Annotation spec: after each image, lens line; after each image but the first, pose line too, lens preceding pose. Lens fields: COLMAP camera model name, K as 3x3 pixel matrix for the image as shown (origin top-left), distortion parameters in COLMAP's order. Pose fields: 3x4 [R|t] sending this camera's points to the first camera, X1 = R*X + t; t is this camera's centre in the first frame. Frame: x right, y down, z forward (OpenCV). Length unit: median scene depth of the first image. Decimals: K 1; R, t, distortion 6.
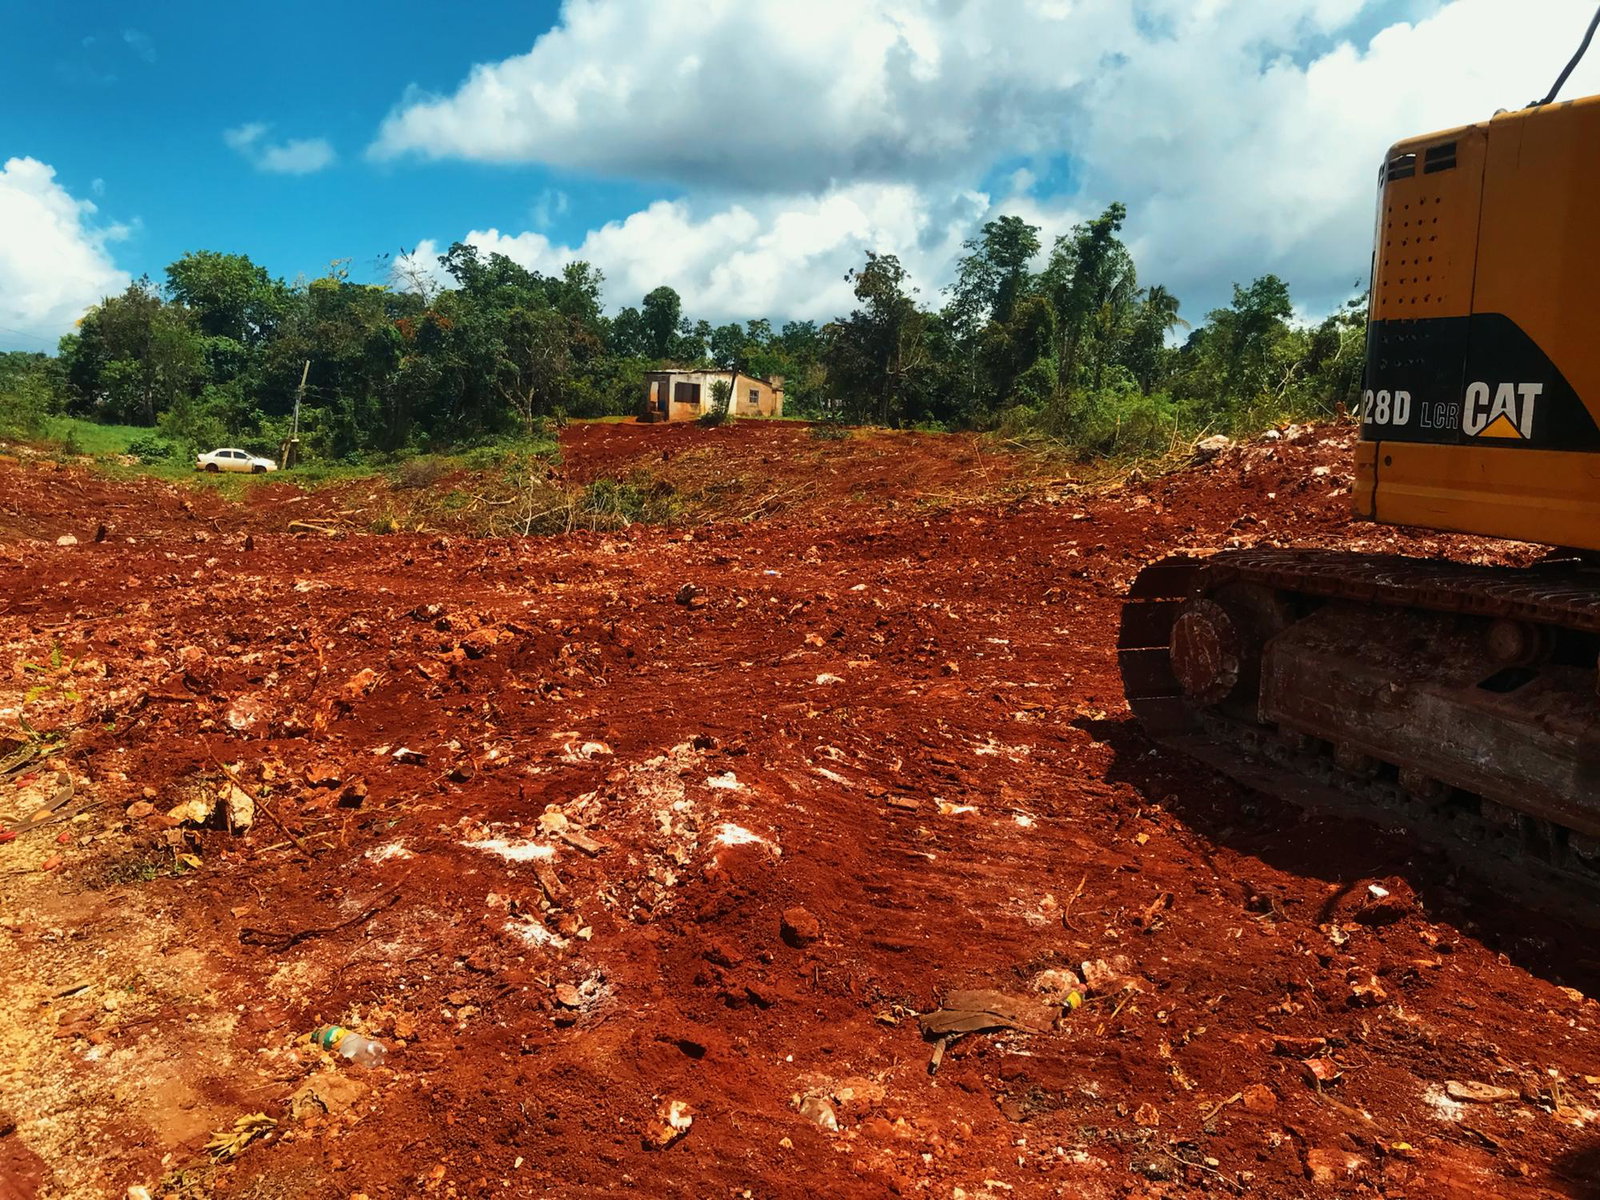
lens RADIAL K [[1412.5, 0, 800.0], [0, 1412.5, 600.0], [0, 0, 1]] dist [0.103912, -0.292502]
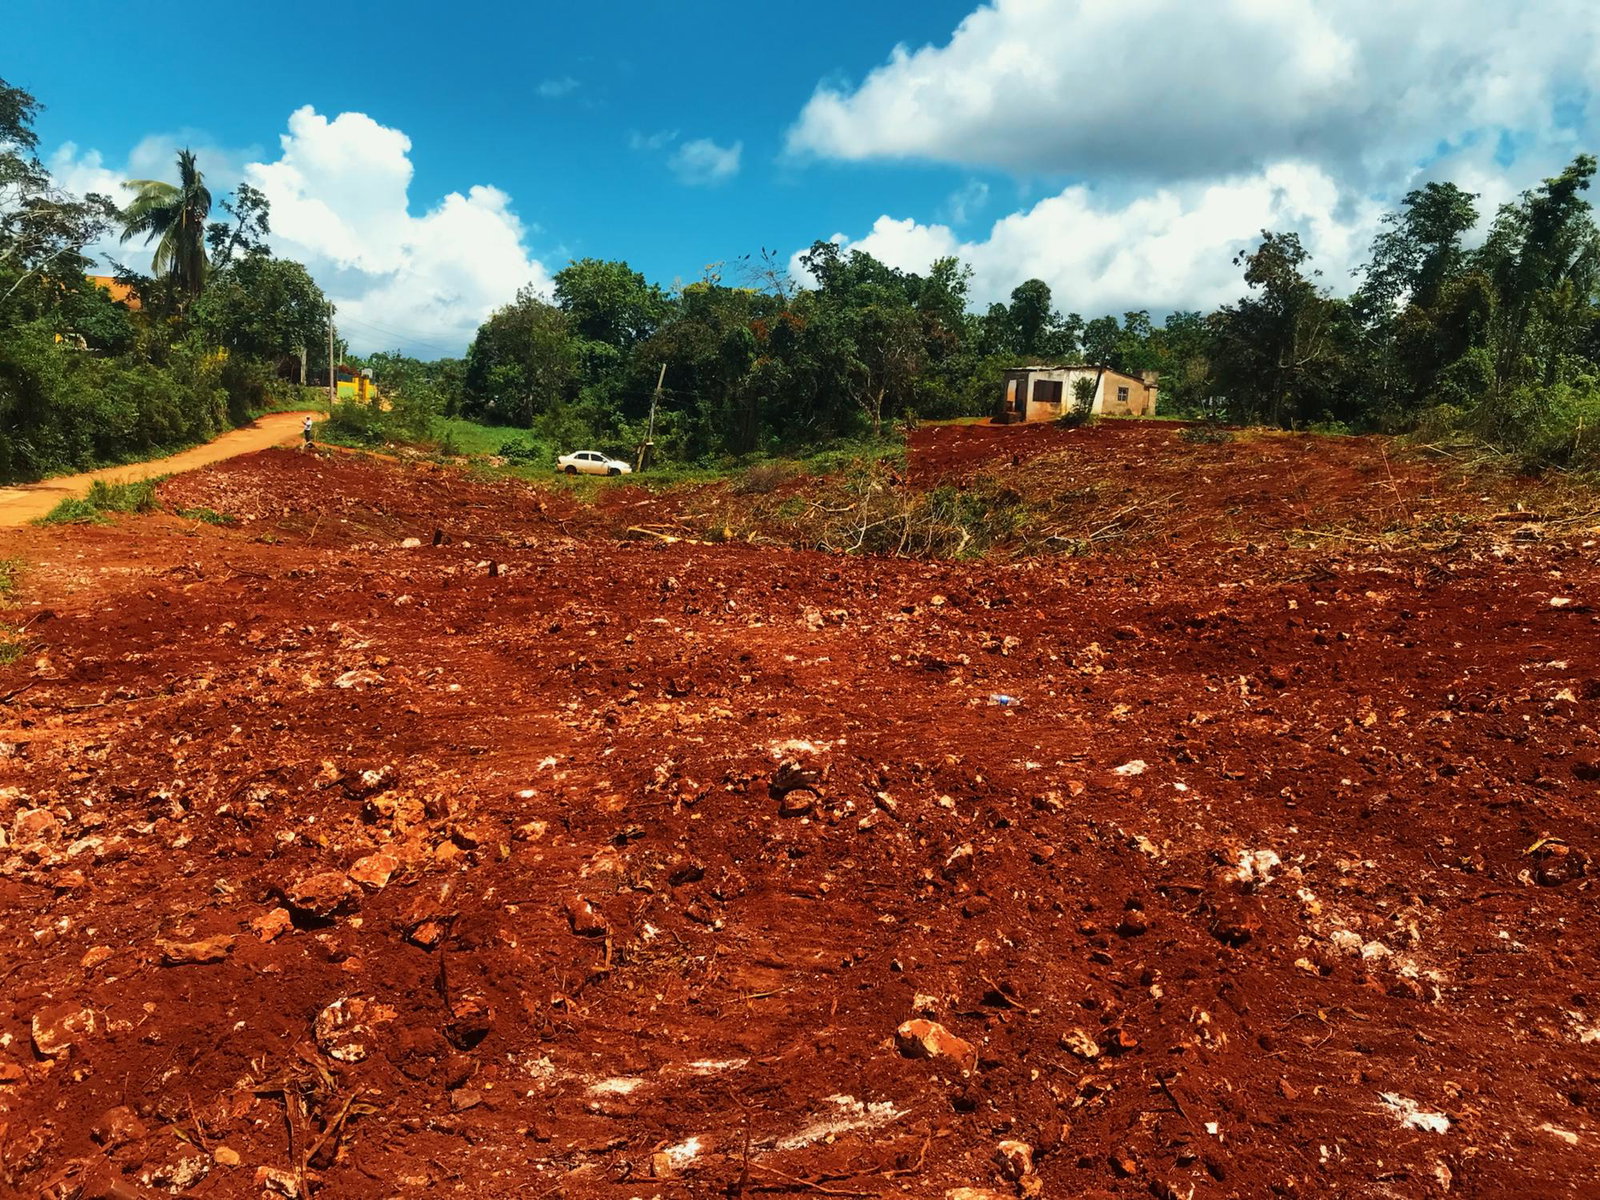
lens RADIAL K [[1315.3, 0, 798.9], [0, 1315.3, 603.2], [0, 0, 1]] dist [0.078940, -0.126051]
pose [[0.958153, 0.039990, -0.283448, 0.015782], [-0.035731, 0.999158, 0.020180, -0.019987], [0.284016, -0.009208, 0.958775, 0.124265]]
